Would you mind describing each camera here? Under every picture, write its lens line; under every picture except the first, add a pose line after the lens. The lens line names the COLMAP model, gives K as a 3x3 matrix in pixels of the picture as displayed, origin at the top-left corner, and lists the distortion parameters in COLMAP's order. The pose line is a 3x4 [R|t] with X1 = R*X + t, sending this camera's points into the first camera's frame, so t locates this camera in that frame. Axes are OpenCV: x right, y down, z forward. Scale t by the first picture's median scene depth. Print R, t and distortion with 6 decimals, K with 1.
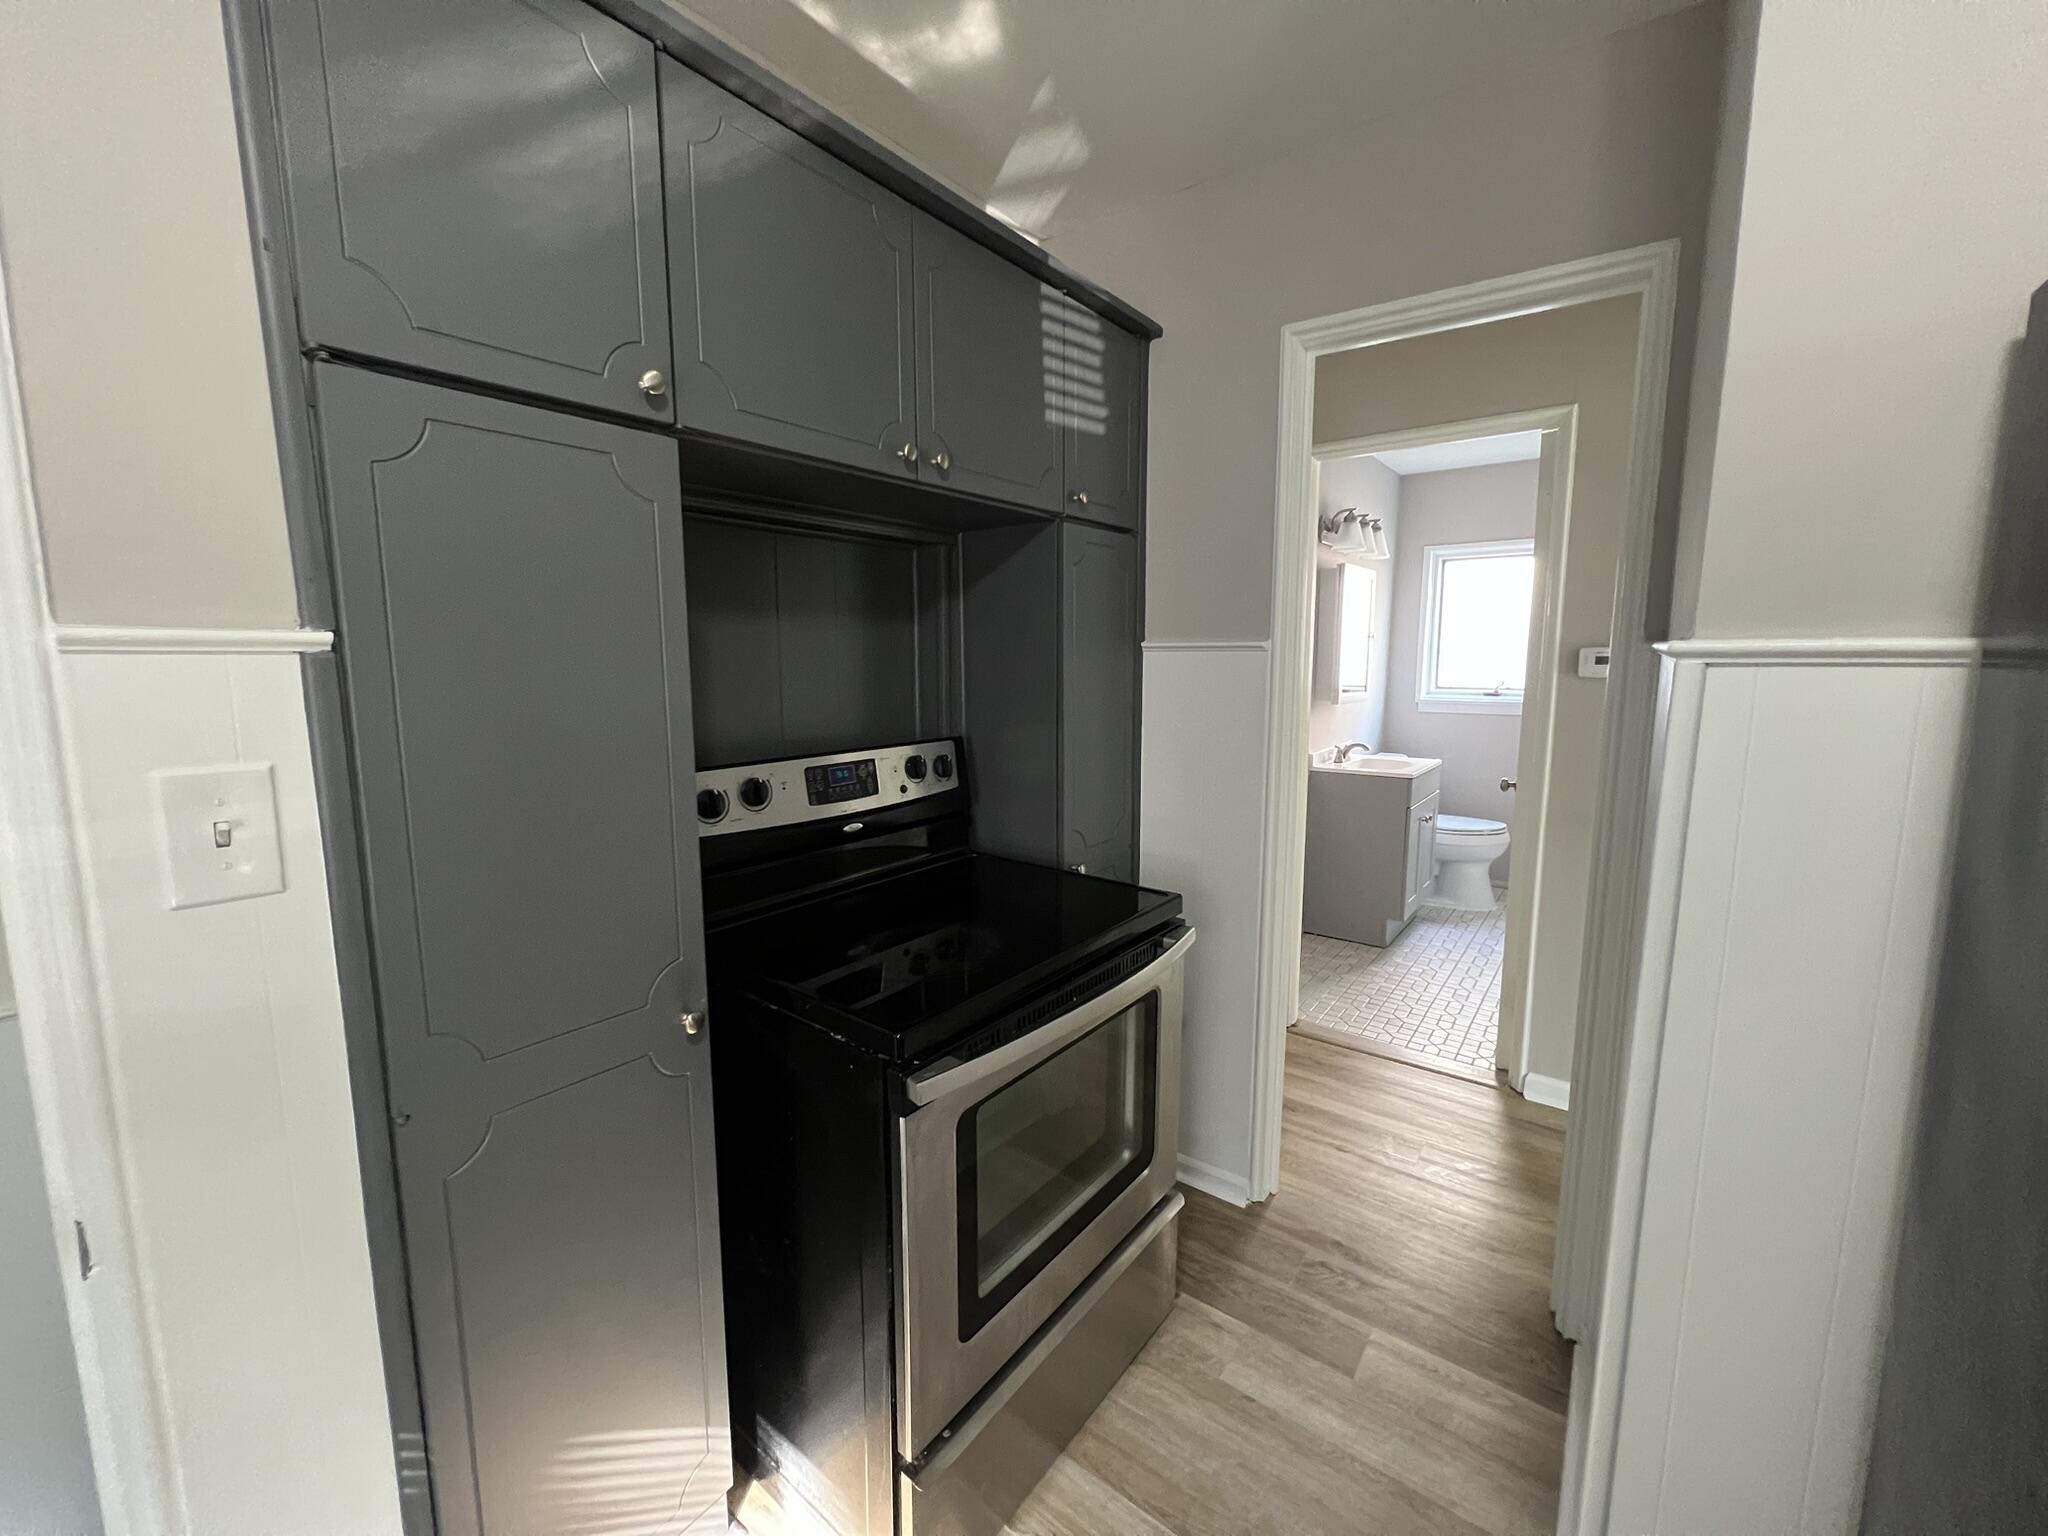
lens RADIAL K [[822.5, 0, 1024.4], [0, 822.5, 758.8], [0, 0, 1]] dist [-0.000215, 0.000073]
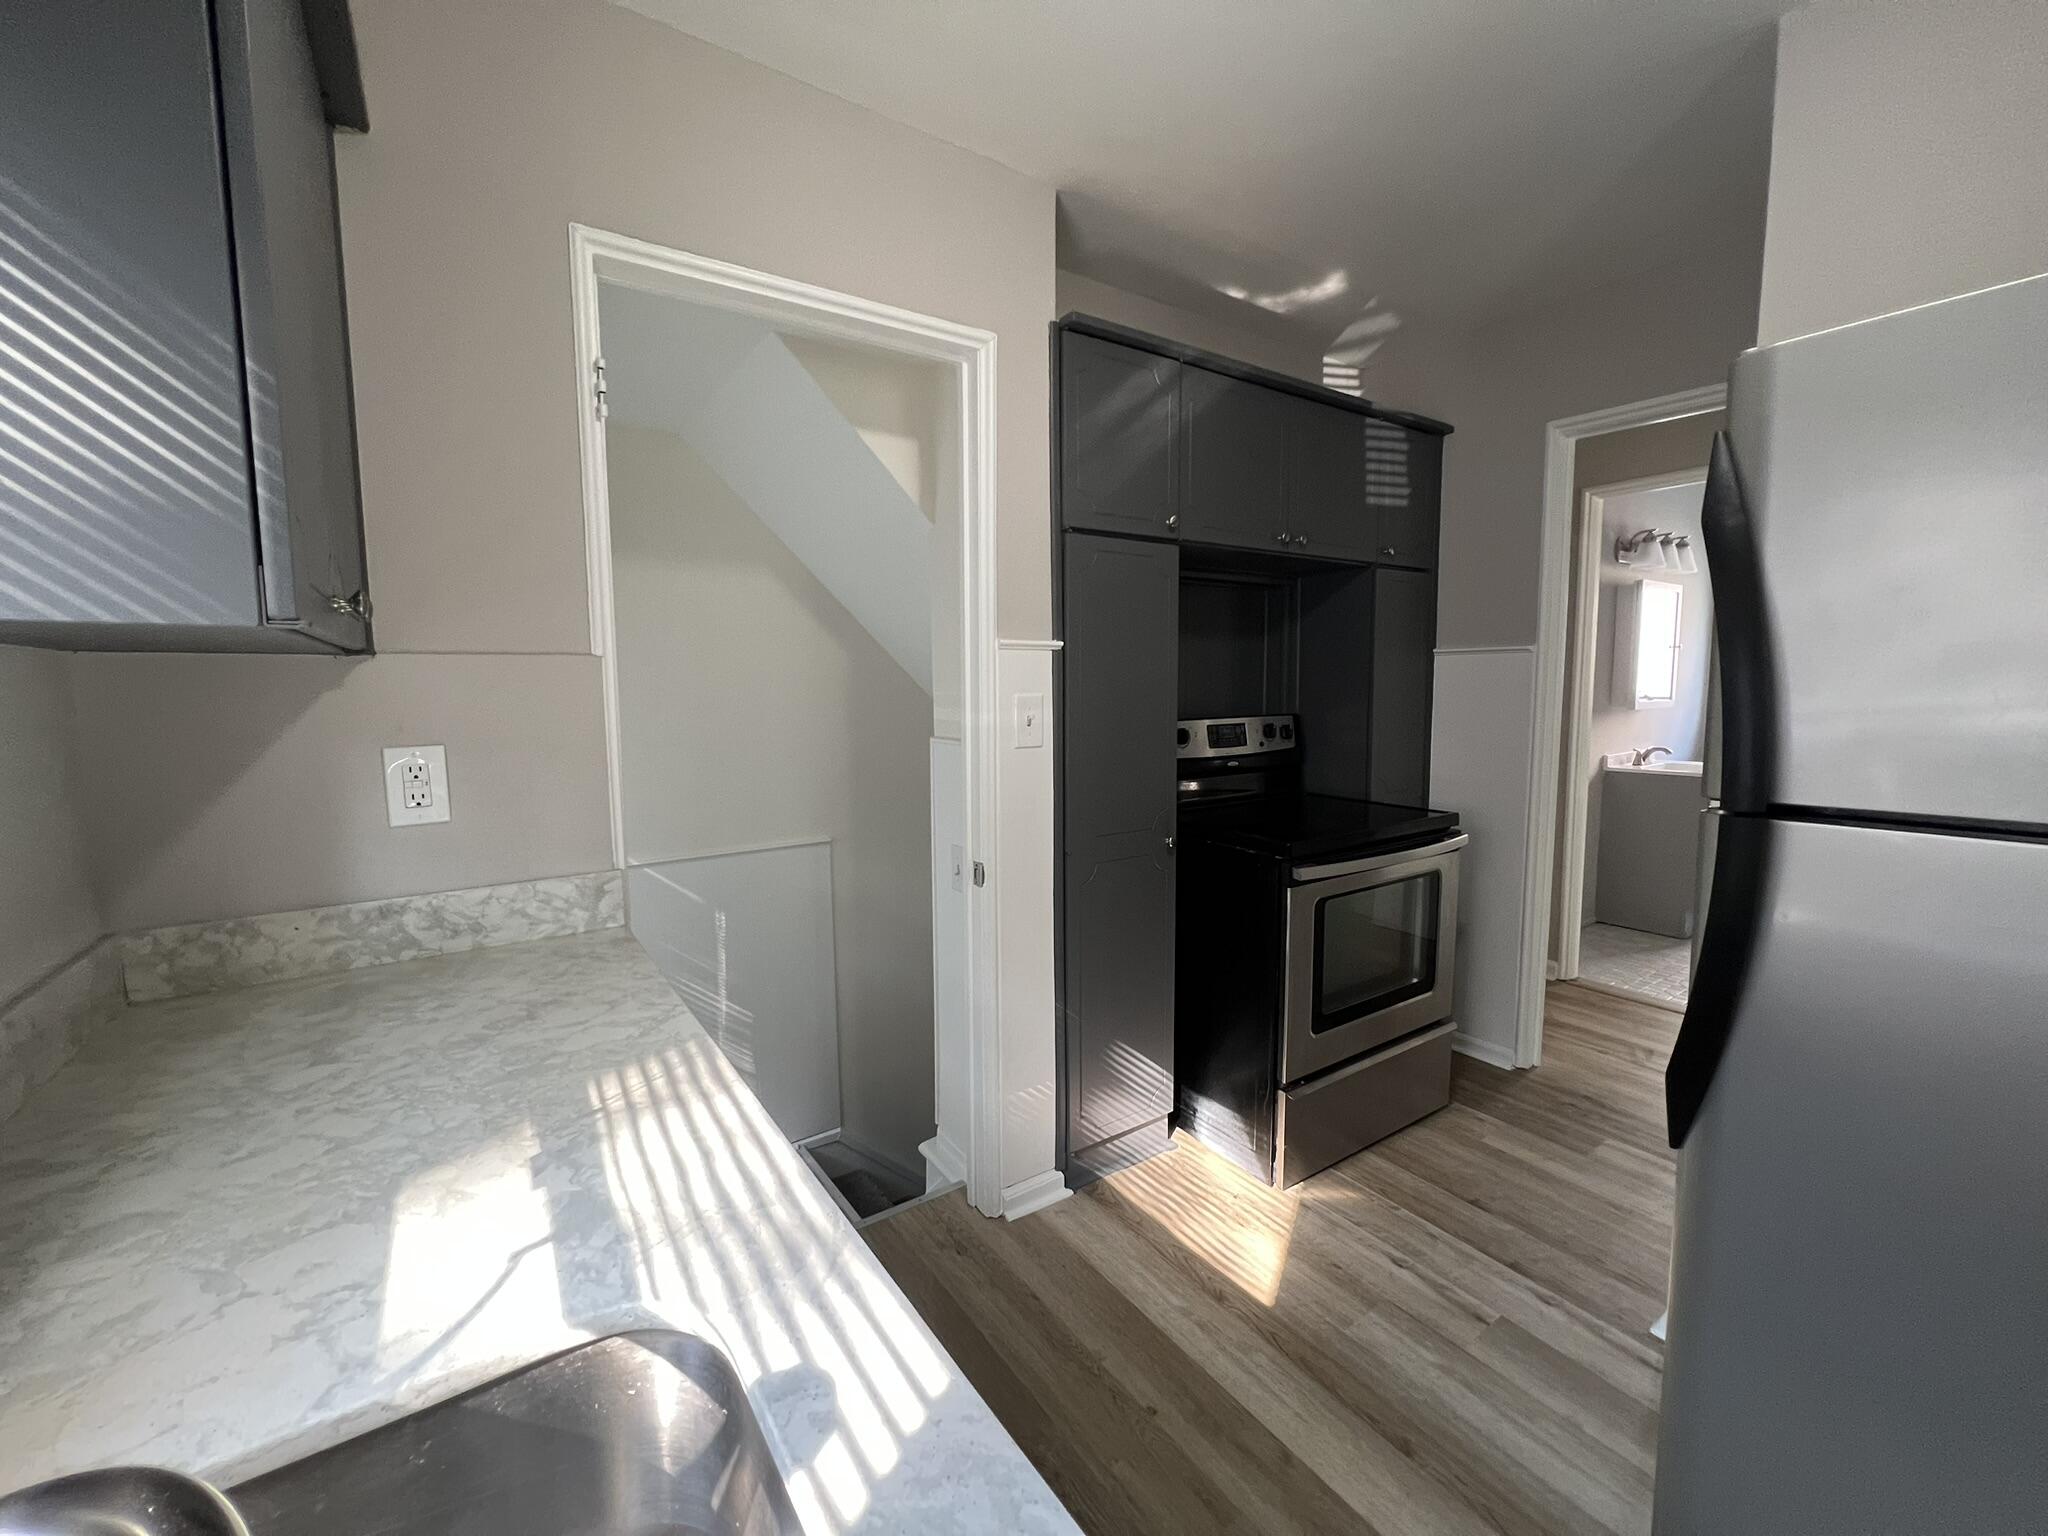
lens RADIAL K [[822.5, 0, 1025.9], [0, 822.5, 757.1], [0, 0, 1]] dist [-0.000215, 0.000073]
pose [[0.948730, 0.023266, -0.315230, -0.077378], [-0.033508, 0.999071, -0.027107, 0.116190], [0.314307, 0.036280, 0.948628, -0.602161]]
